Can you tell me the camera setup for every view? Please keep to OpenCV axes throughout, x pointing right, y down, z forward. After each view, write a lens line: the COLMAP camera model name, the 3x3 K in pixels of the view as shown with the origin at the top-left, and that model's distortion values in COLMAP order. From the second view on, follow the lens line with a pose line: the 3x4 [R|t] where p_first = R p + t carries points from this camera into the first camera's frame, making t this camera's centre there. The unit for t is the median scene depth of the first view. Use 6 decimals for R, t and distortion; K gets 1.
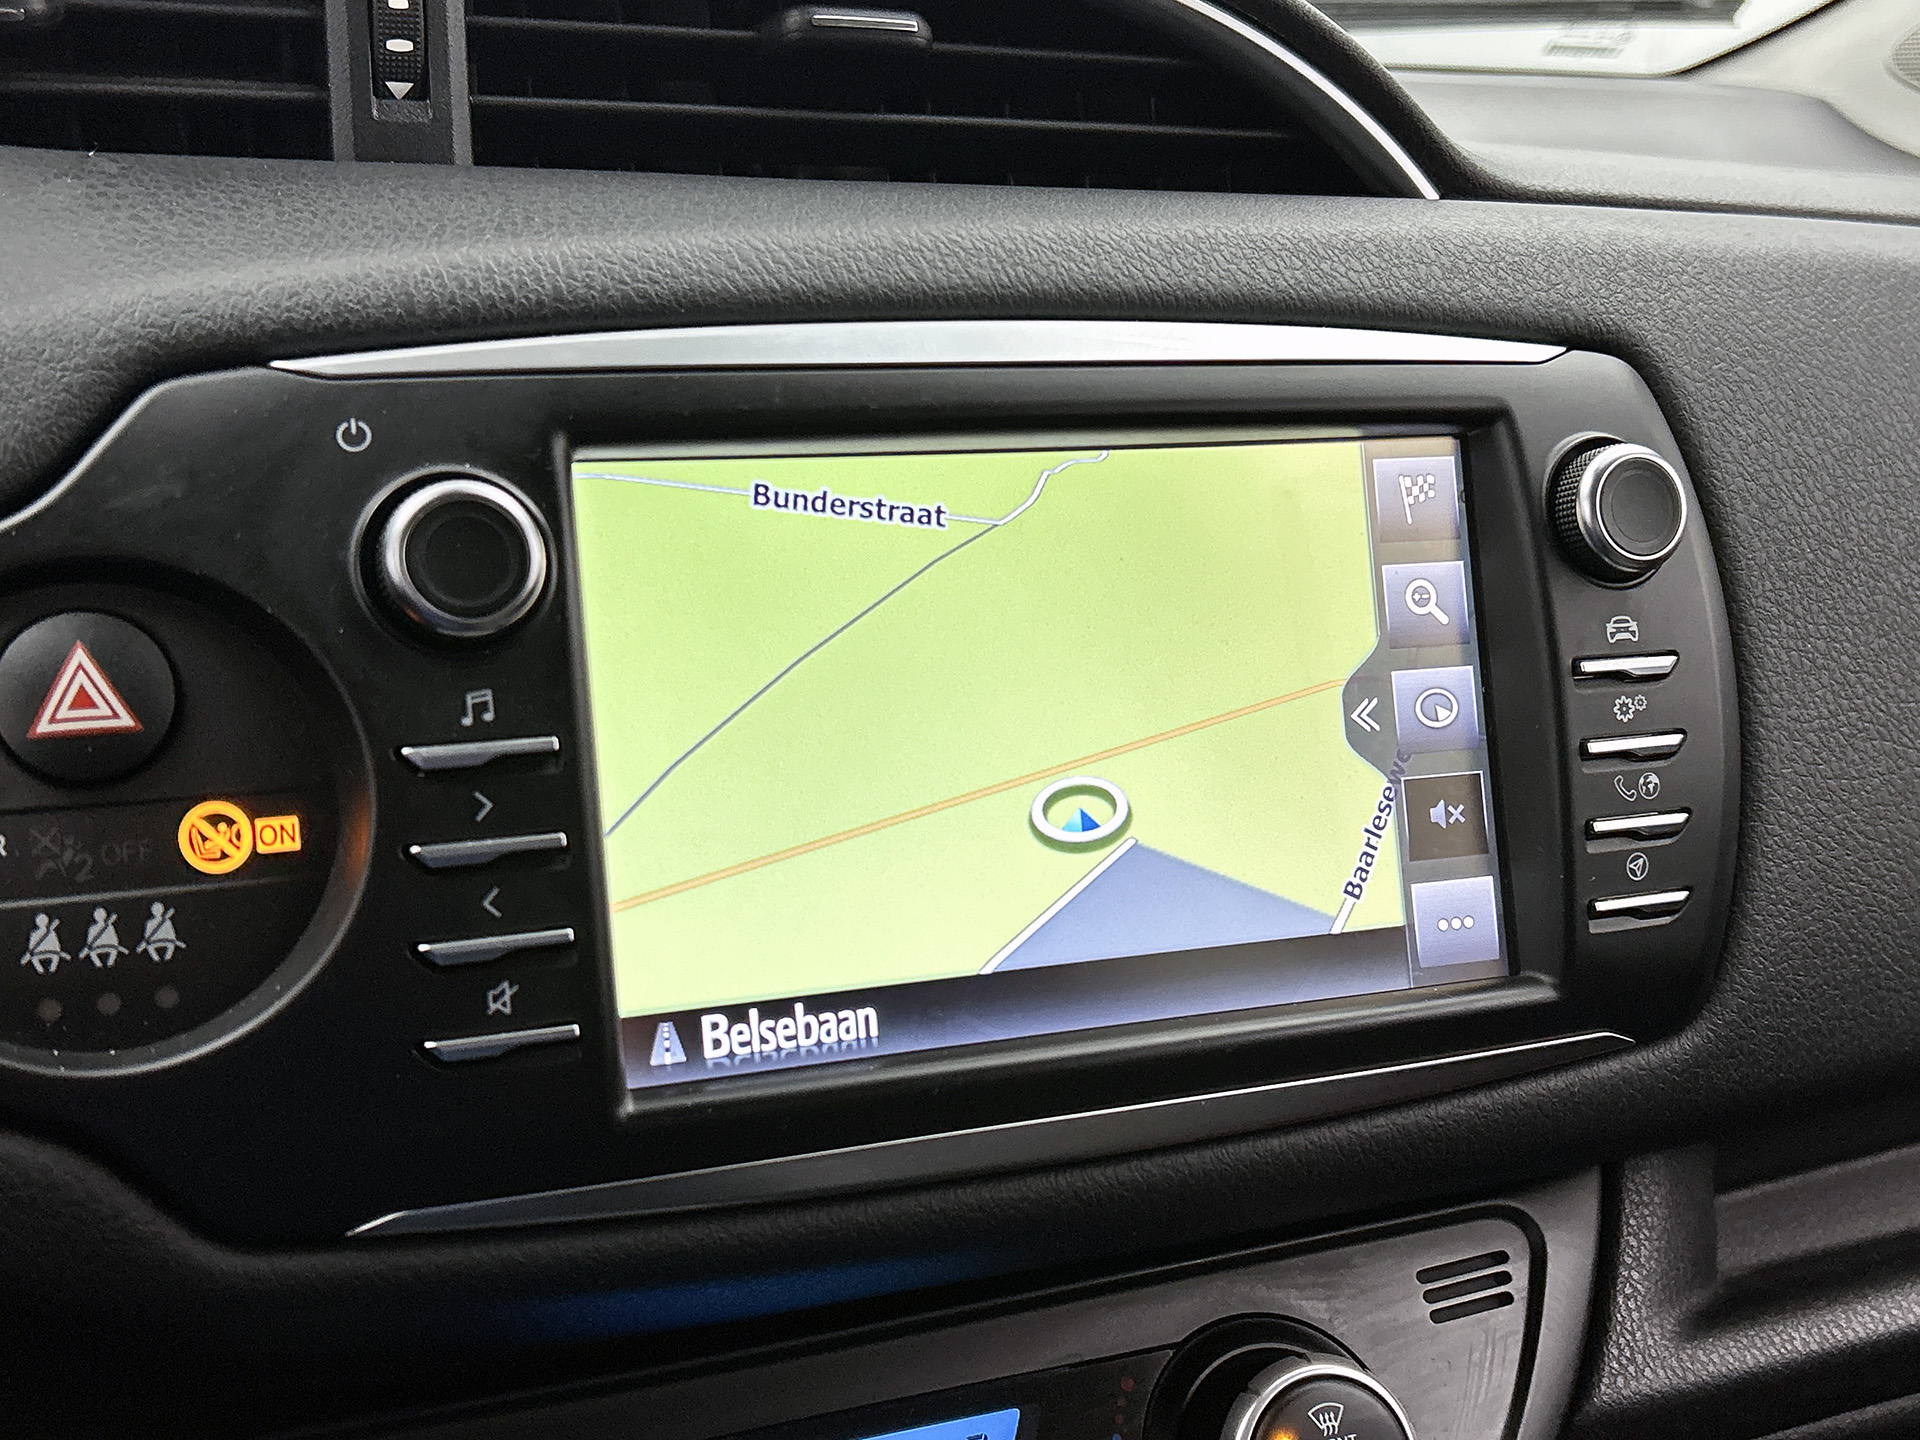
lens RADIAL K [[2178.7, 0, 960.0], [0, 2178.7, 720.0], [0, 0, 1]] dist [0.130767, -0.411025]
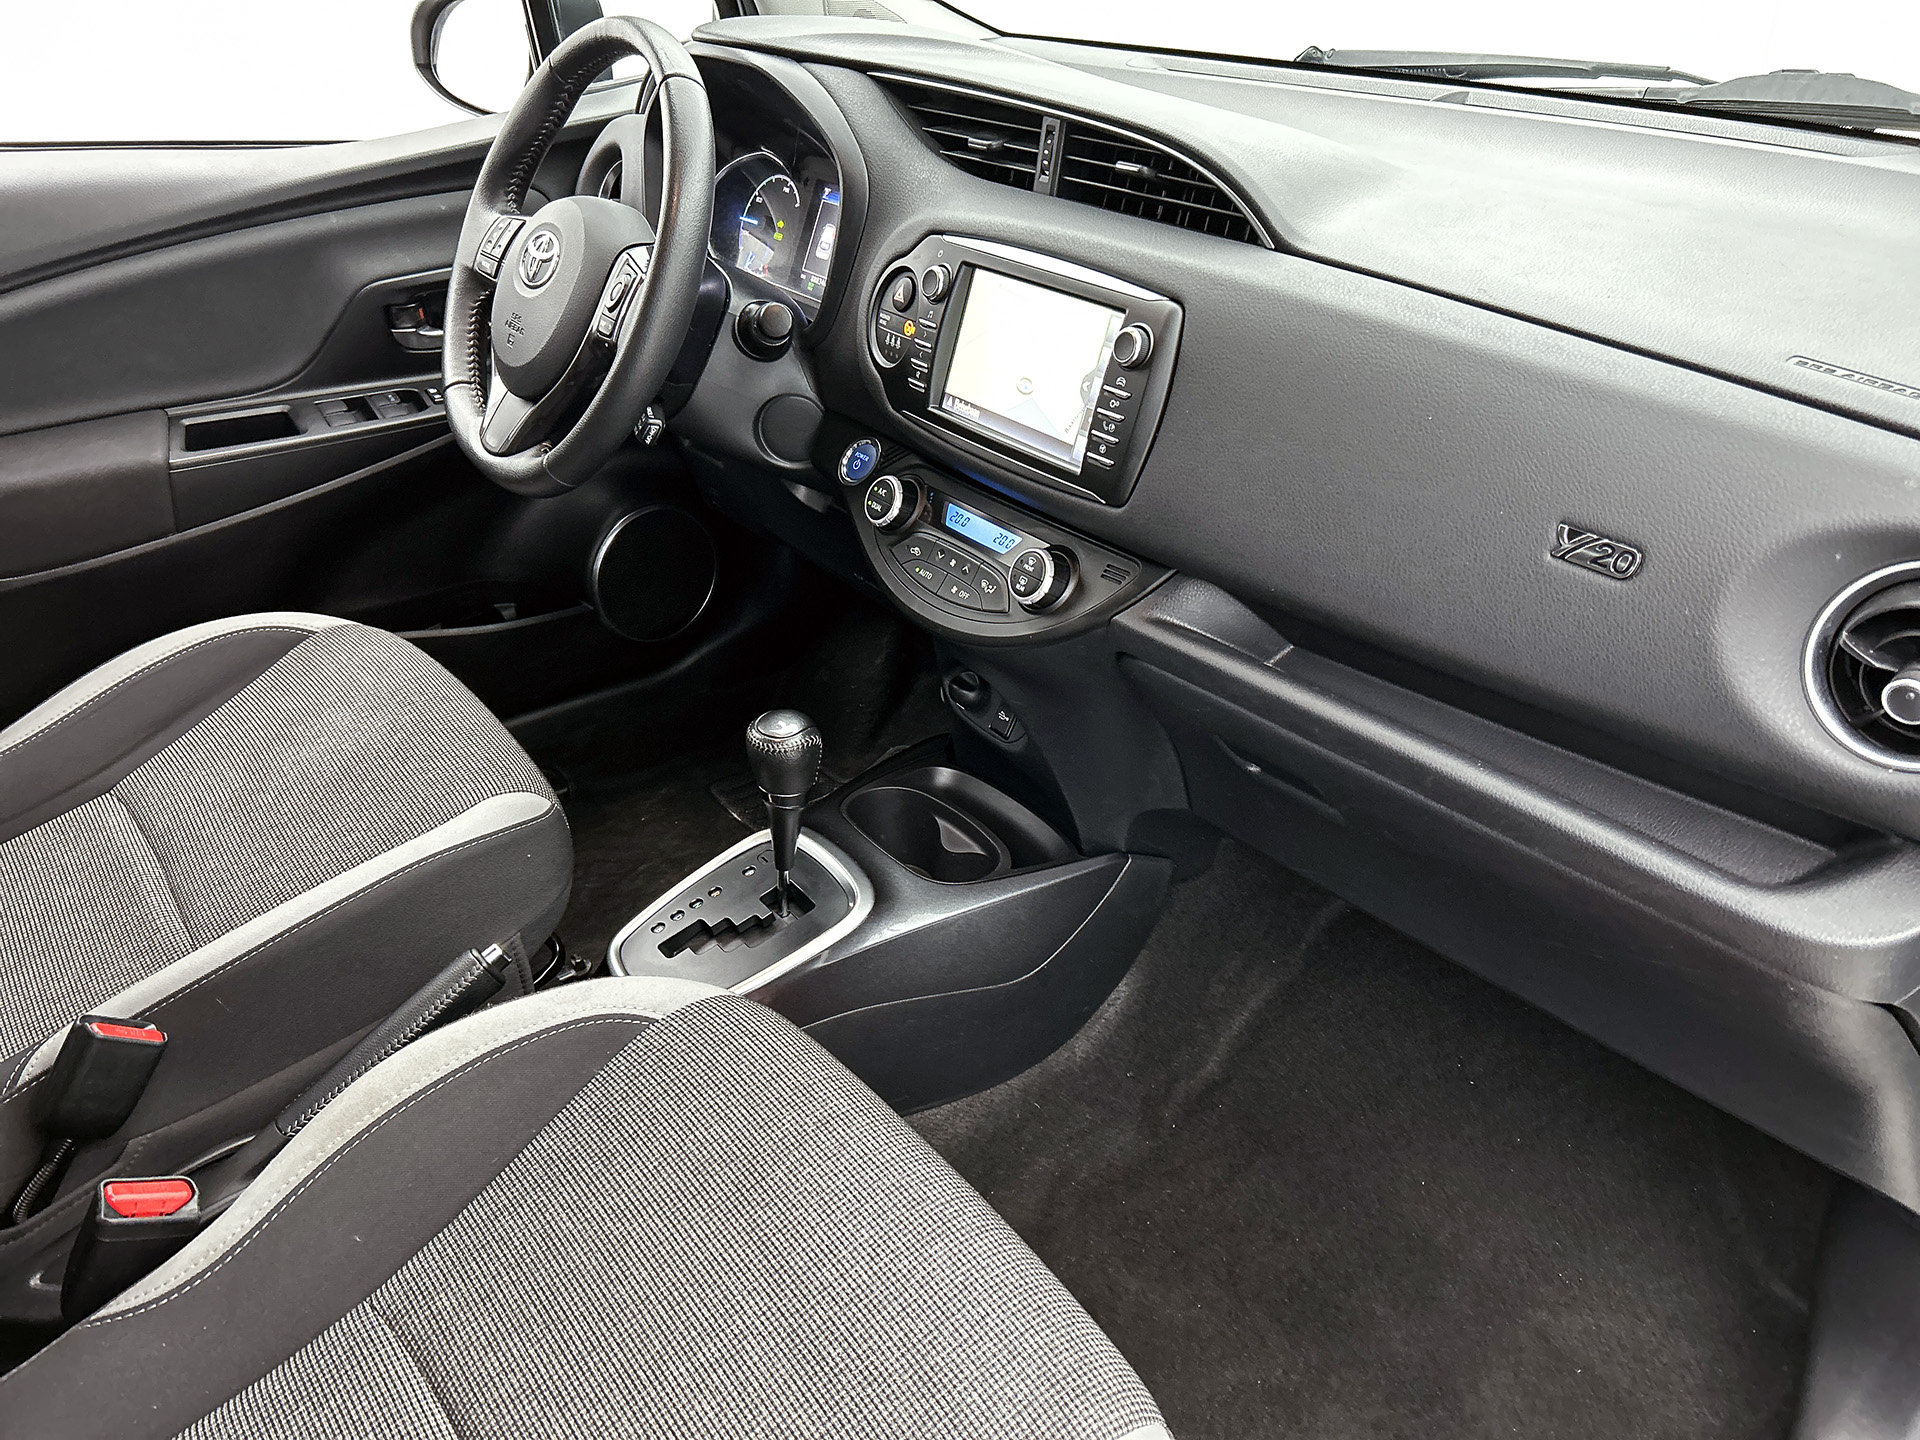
lens RADIAL K [[1433.4, 0, 980.6], [0, 1433.4, 721.8], [0, 0, 1]] dist [0.010504, 0.002093]
pose [[0.265699, 0.452946, -0.851025, 2.413884], [-0.249274, 0.885013, 0.393210, -0.401128], [0.931272, 0.107663, 0.348054, 0.070702]]
